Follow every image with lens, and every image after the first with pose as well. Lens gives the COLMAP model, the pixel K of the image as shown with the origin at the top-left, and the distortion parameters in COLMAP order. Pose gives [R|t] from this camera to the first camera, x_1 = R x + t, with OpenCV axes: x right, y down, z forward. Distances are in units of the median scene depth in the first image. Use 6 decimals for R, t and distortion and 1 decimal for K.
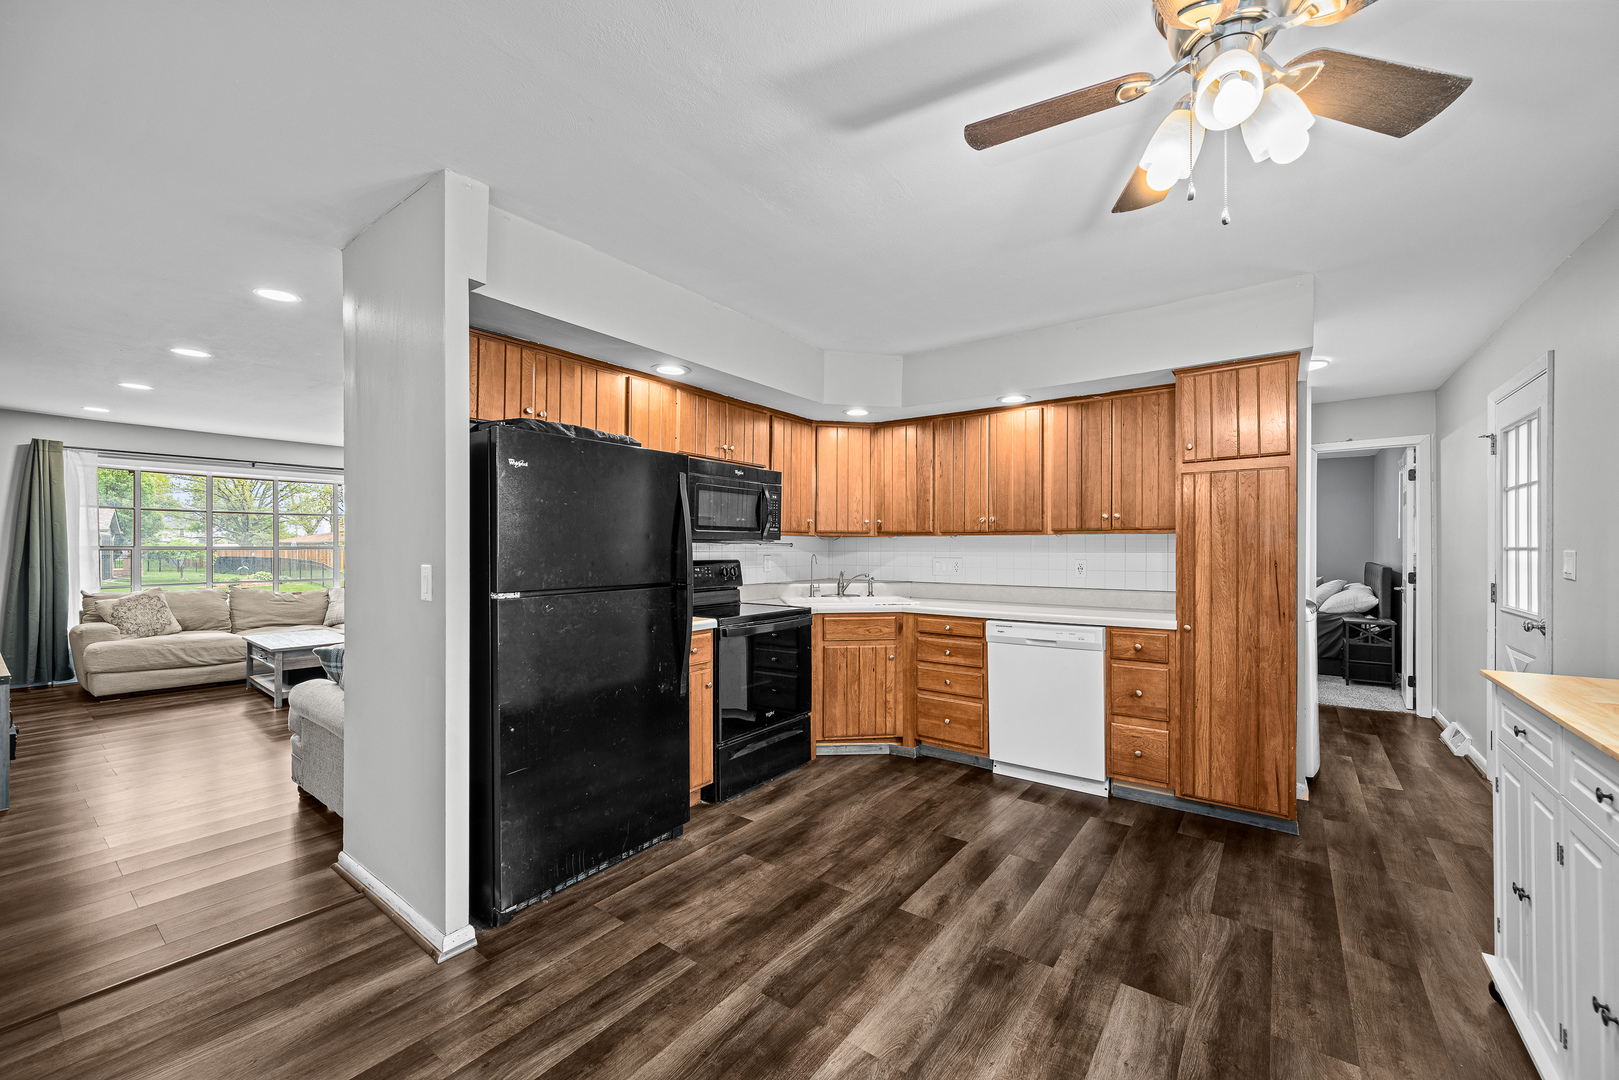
lens RADIAL K [[636.1, 0, 801.6], [0, 636.1, 549.7], [0, 0, 1]] dist [0.003119, 0.000113]
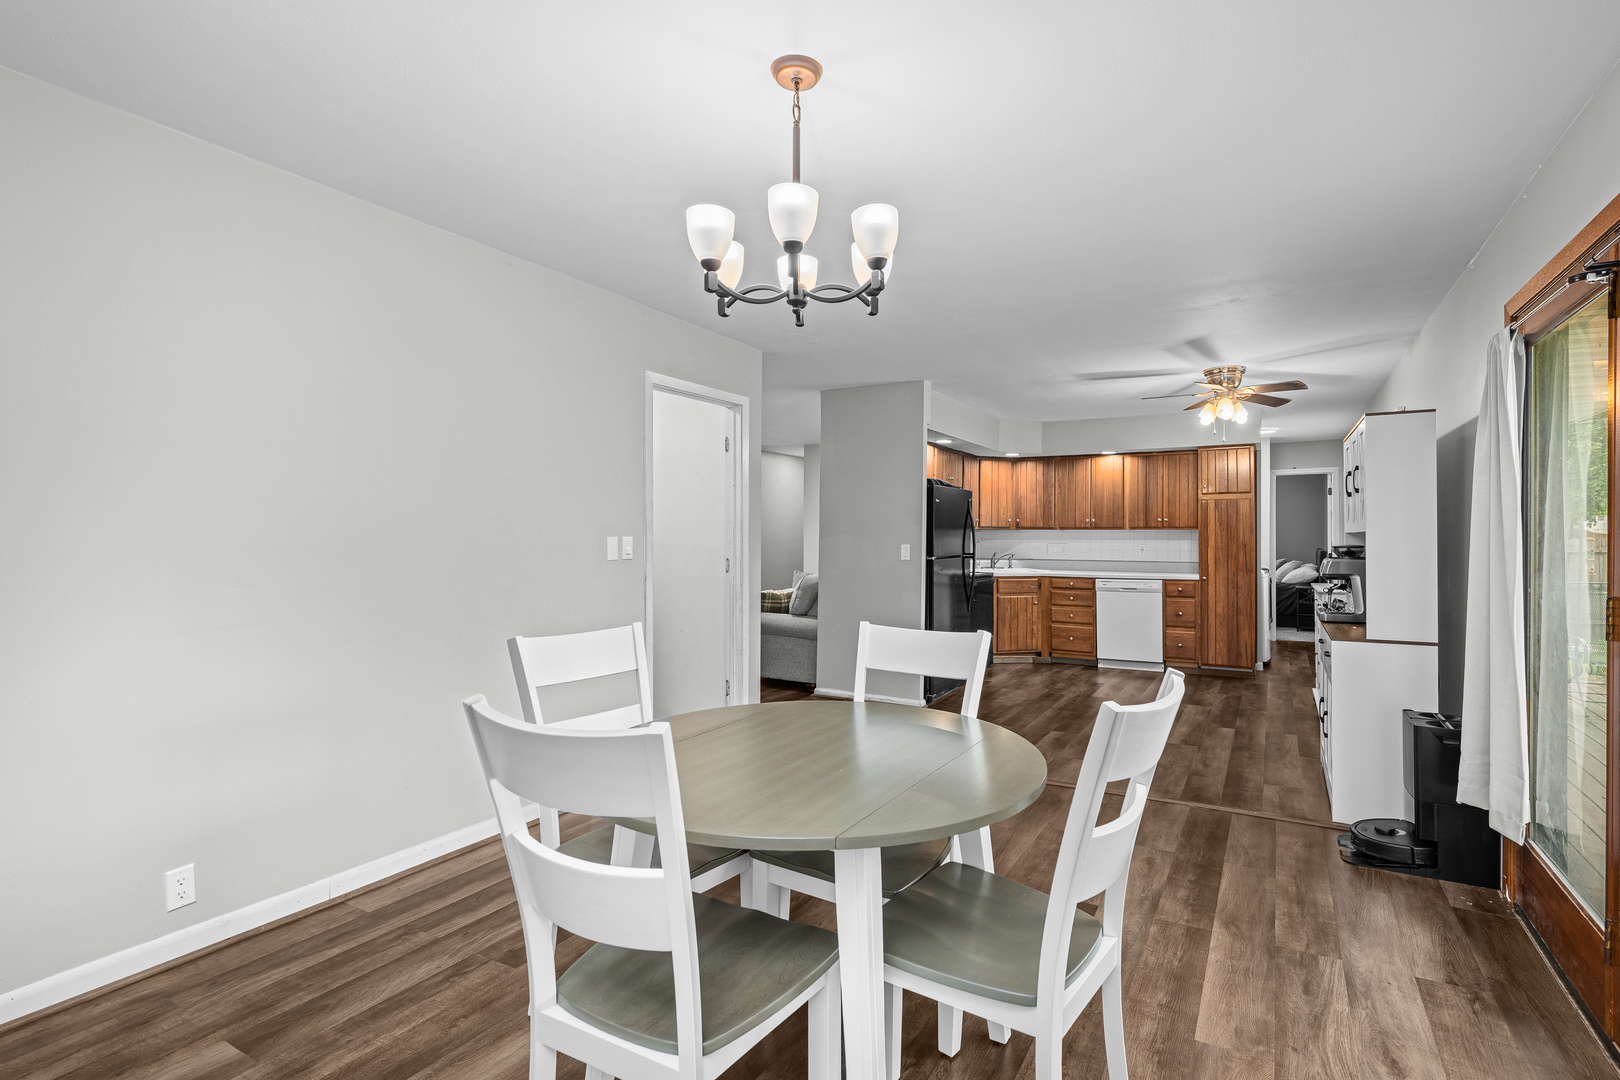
lens RADIAL K [[800.7, 0, 817.9], [0, 800.7, 528.7], [0, 0, 1]] dist [-0.002019, 0.000083]
pose [[0.991894, 0.001899, 0.127052, -0.688197], [-0.000453, 0.999935, -0.011416, -0.001374], [-0.127066, 0.011265, 0.991830, -1.003387]]
